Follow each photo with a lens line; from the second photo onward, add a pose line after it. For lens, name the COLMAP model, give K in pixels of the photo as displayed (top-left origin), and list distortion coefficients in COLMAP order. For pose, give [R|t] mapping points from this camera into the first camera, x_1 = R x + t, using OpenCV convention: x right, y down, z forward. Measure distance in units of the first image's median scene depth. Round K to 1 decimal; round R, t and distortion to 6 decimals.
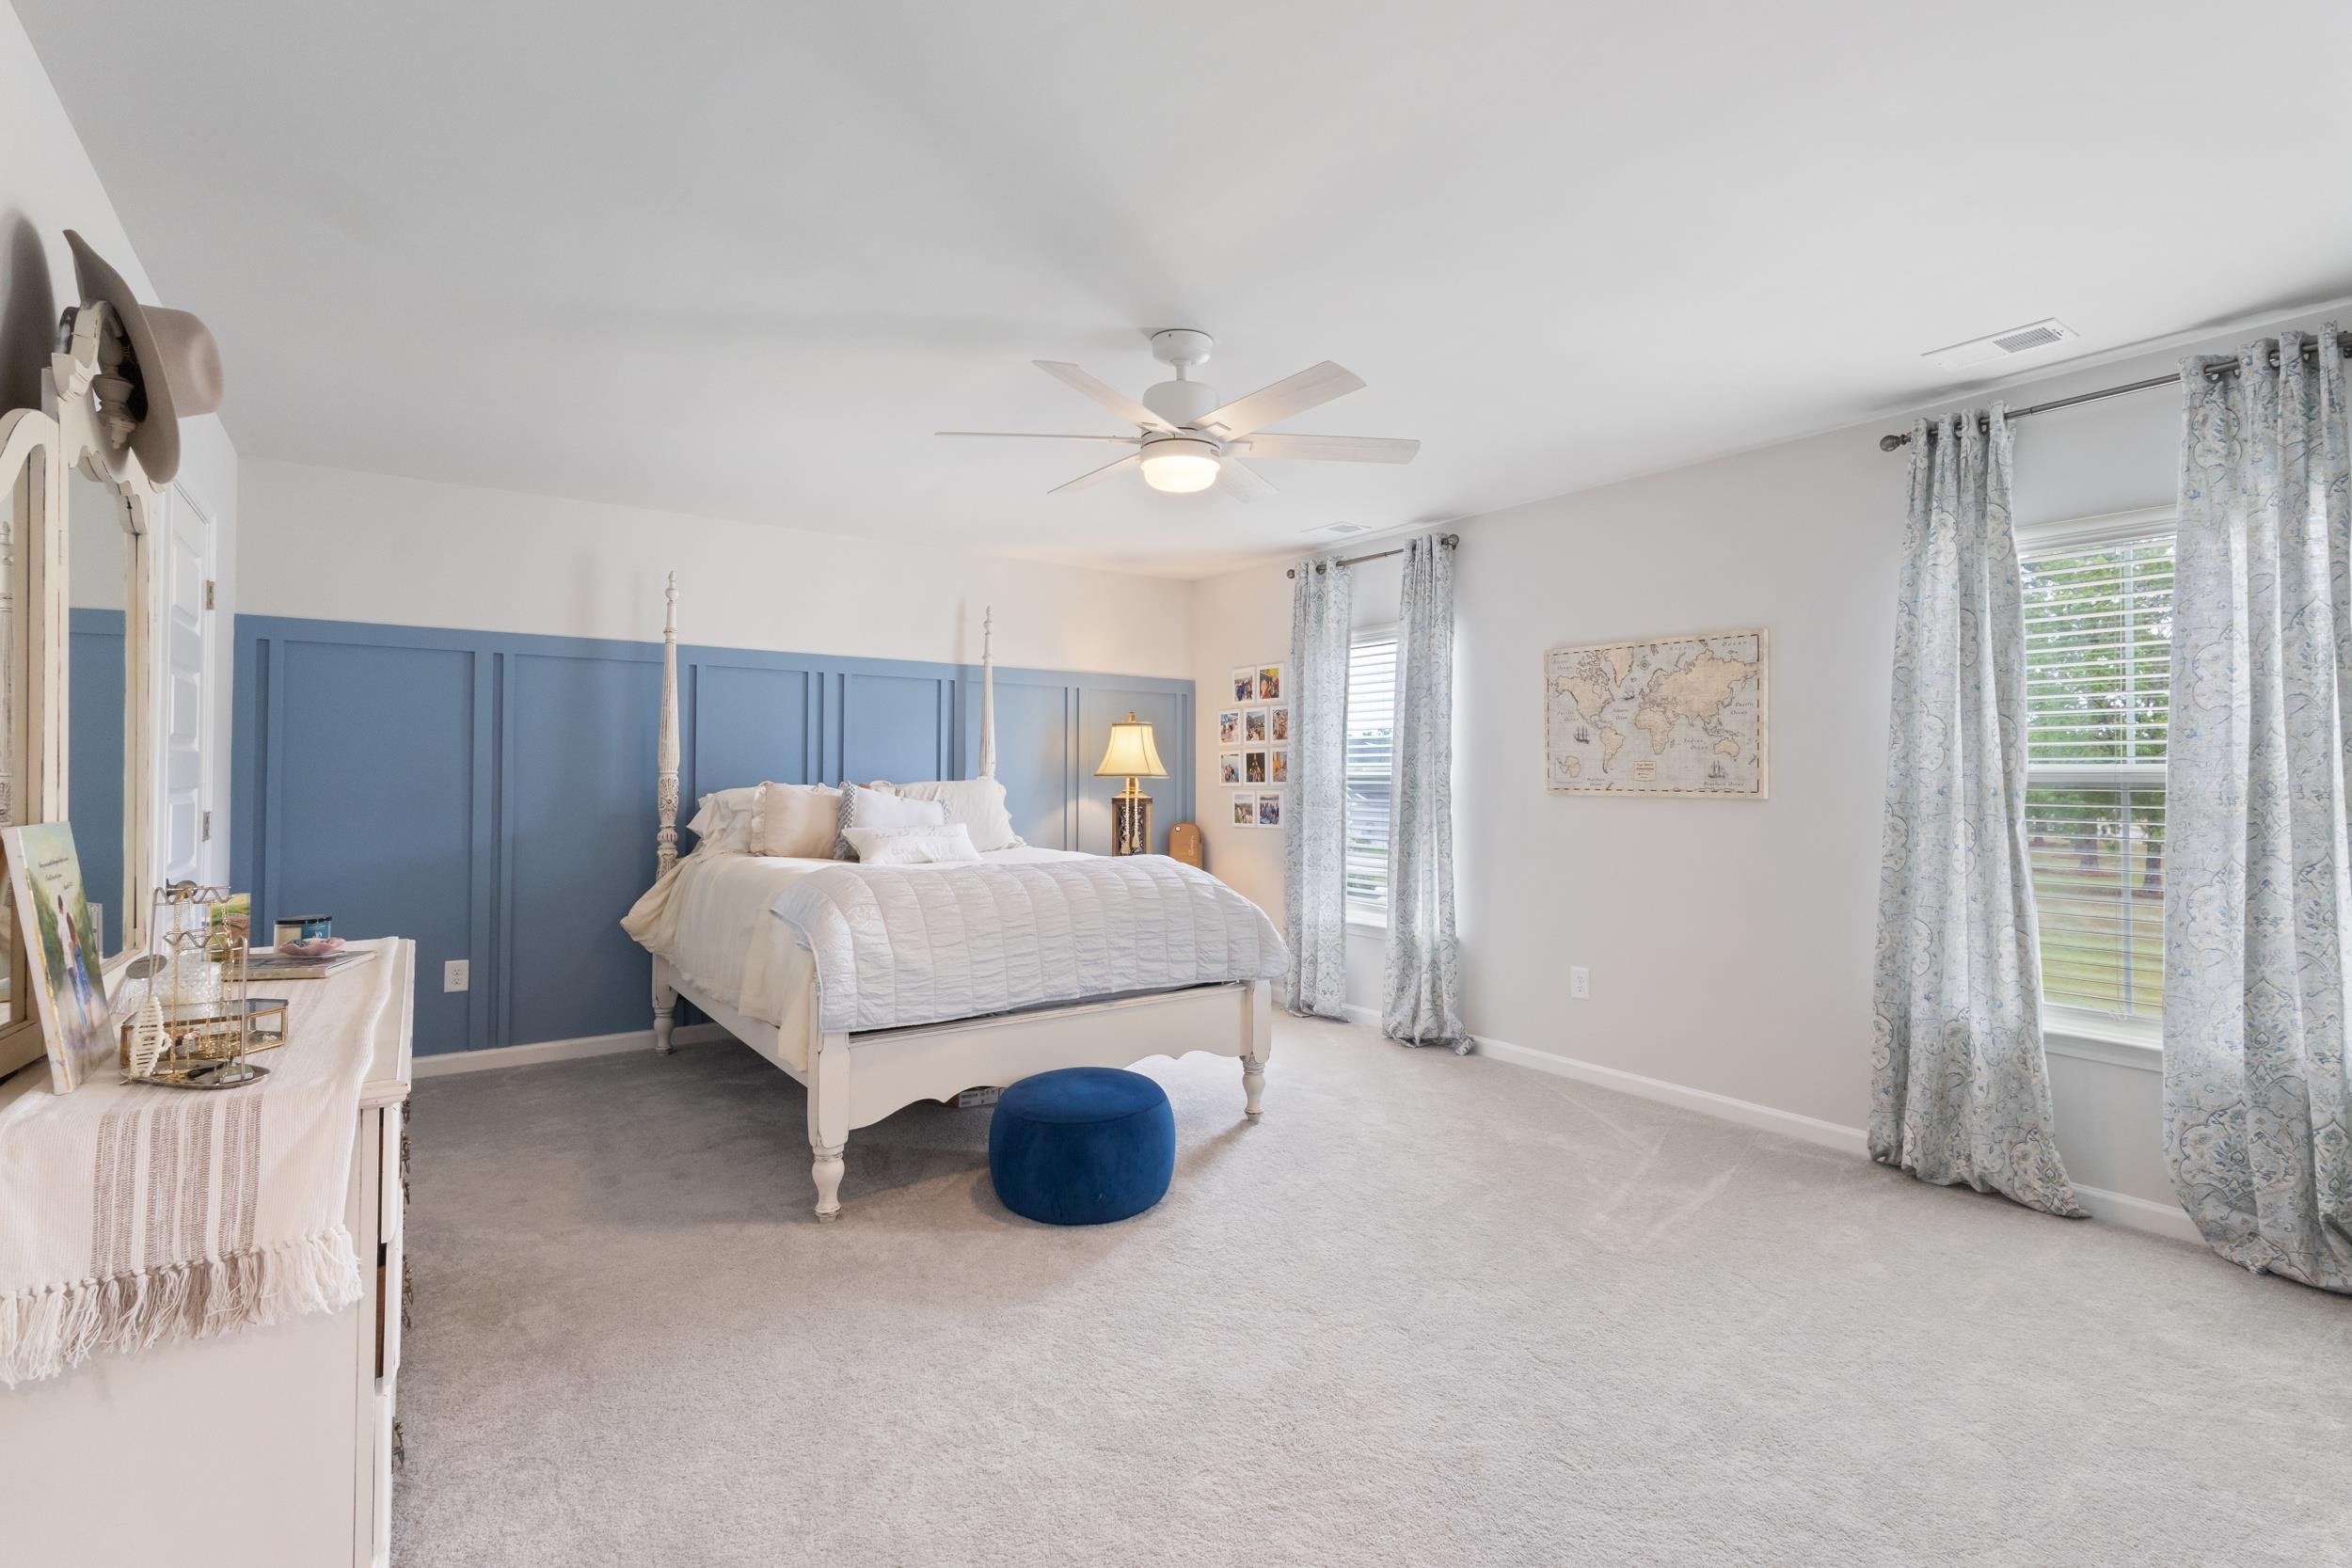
lens RADIAL K [[1115.4, 0, 1168.9], [0, 1115.4, 769.1], [0, 0, 1]] dist [0.005441, 0.001256]
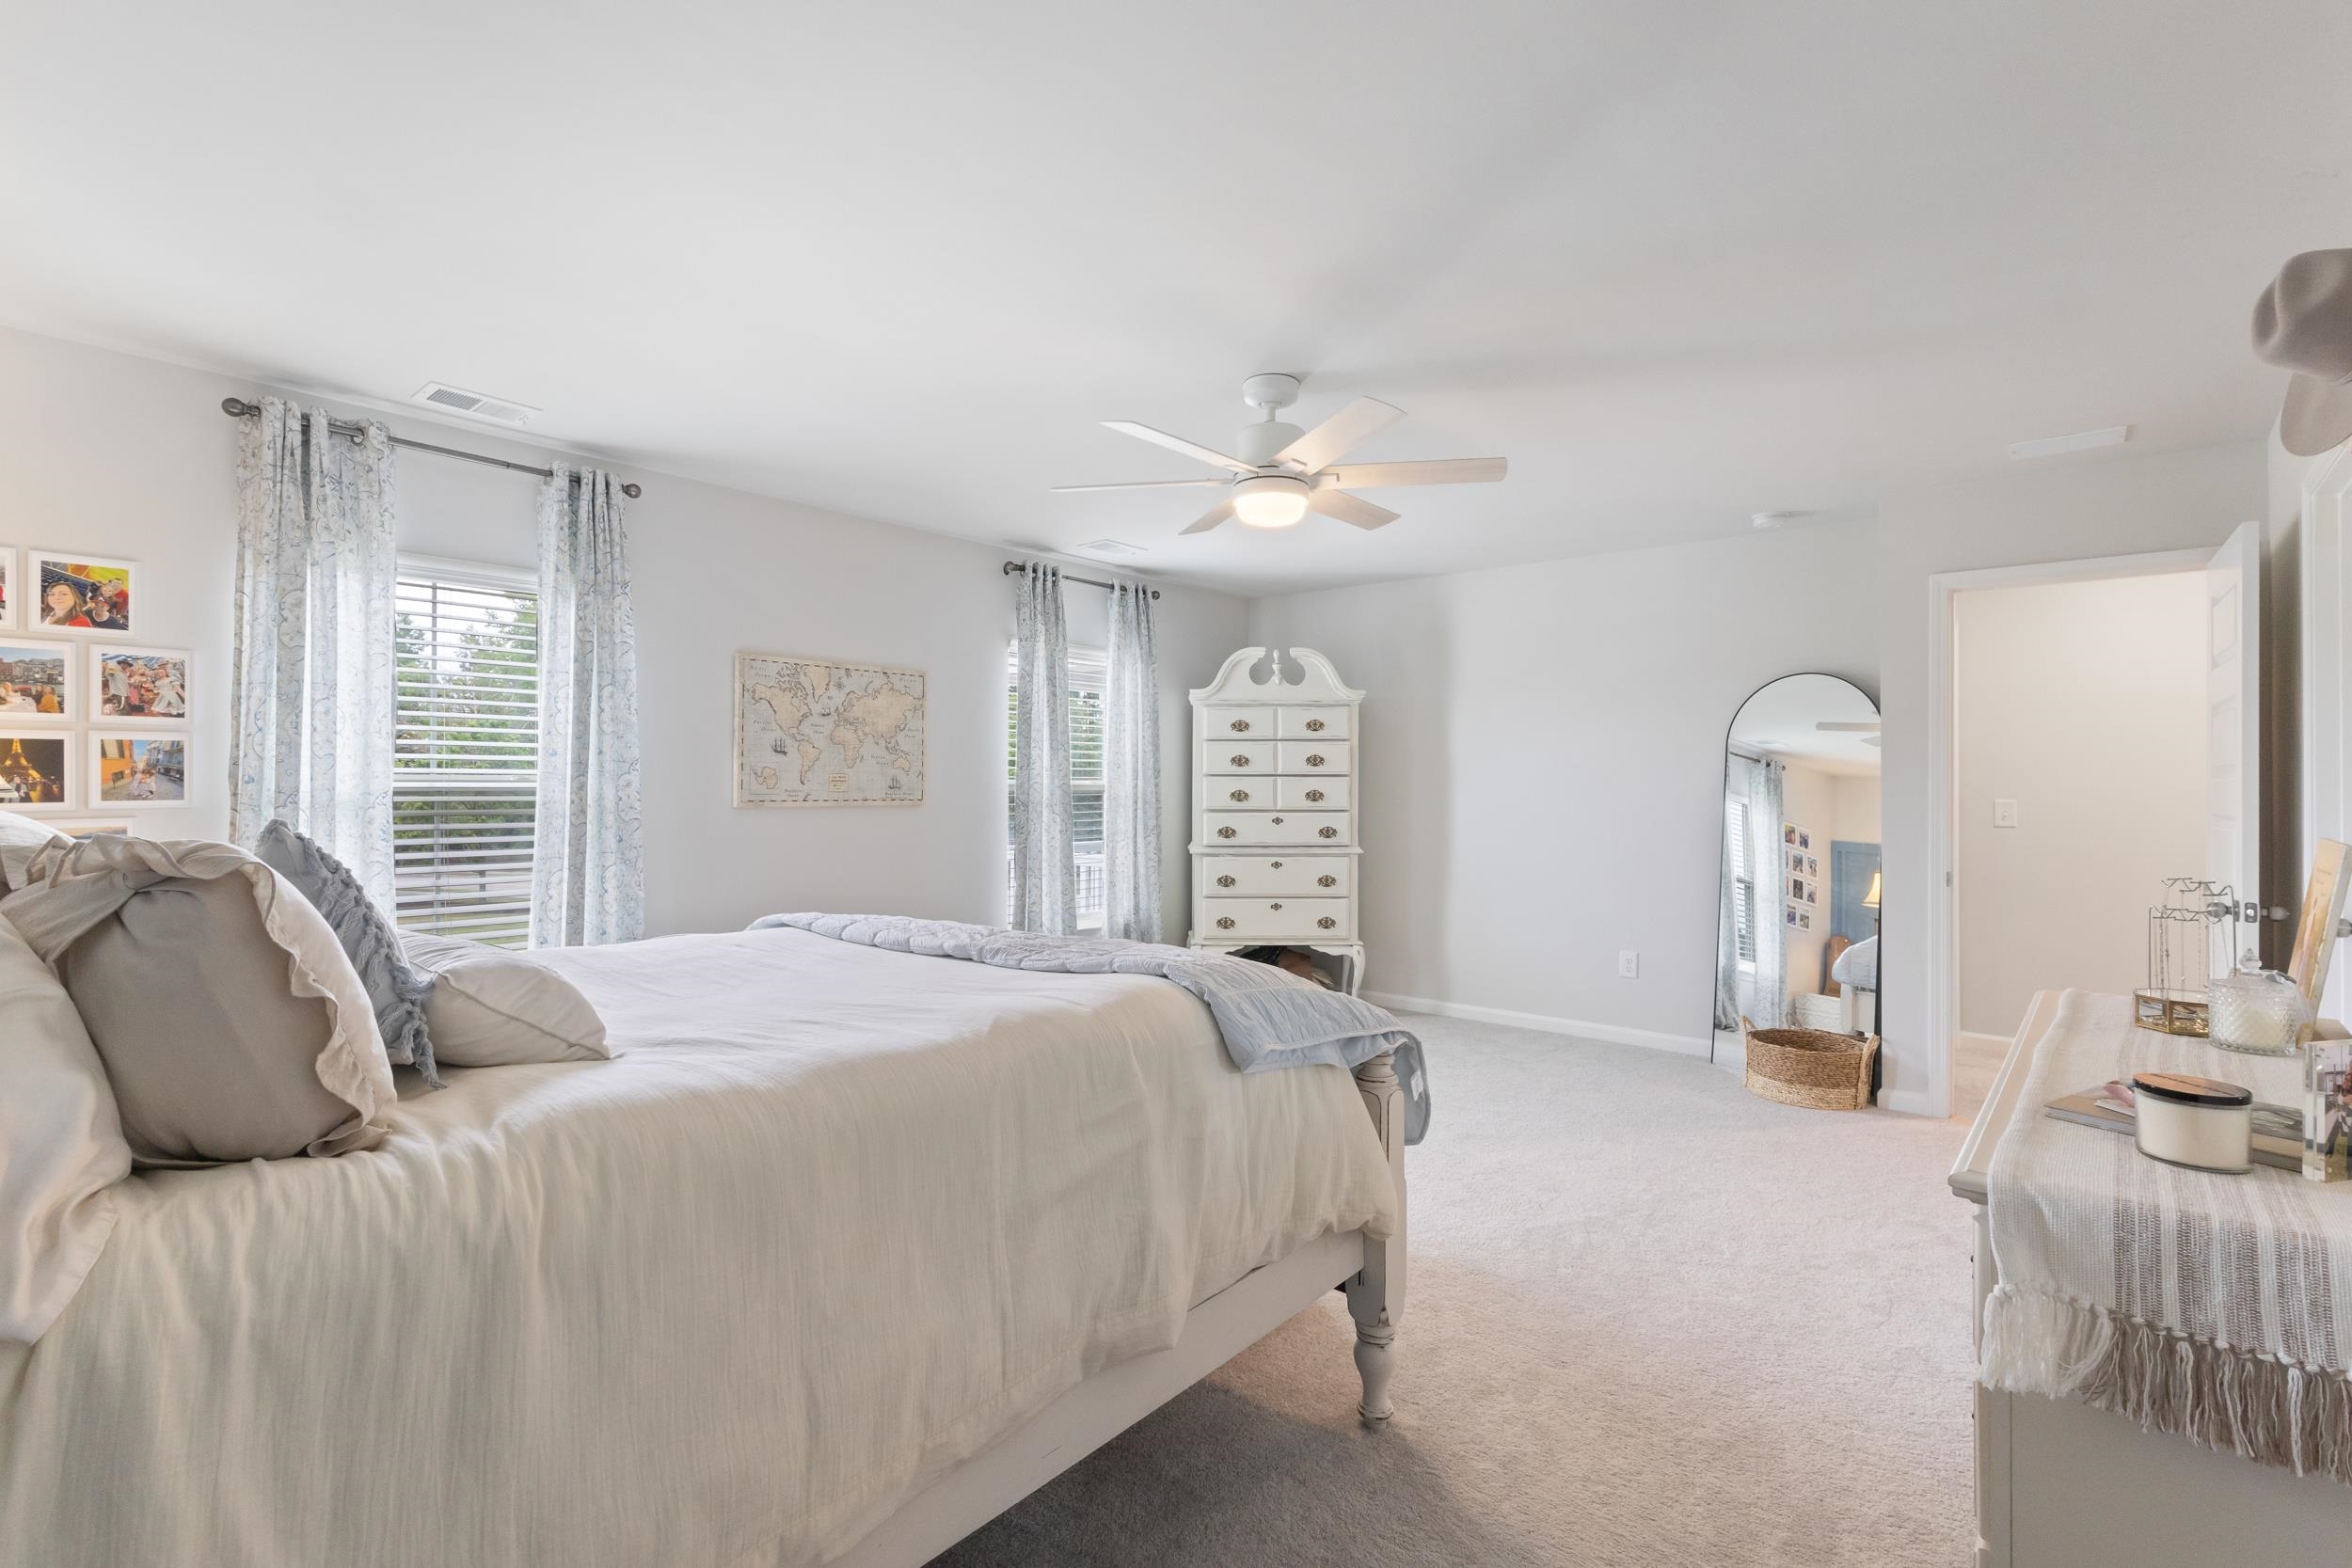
lens RADIAL K [[1115.4, 0, 1168.6], [0, 1115.4, 780.5], [0, 0, 1]] dist [0.005441, 0.001256]
pose [[-0.257159, 0.003493, 0.966363, -0.705481], [-0.006318, 0.999966, -0.005296, 0.003119], [-0.966349, -0.007467, -0.257128, 0.960924]]
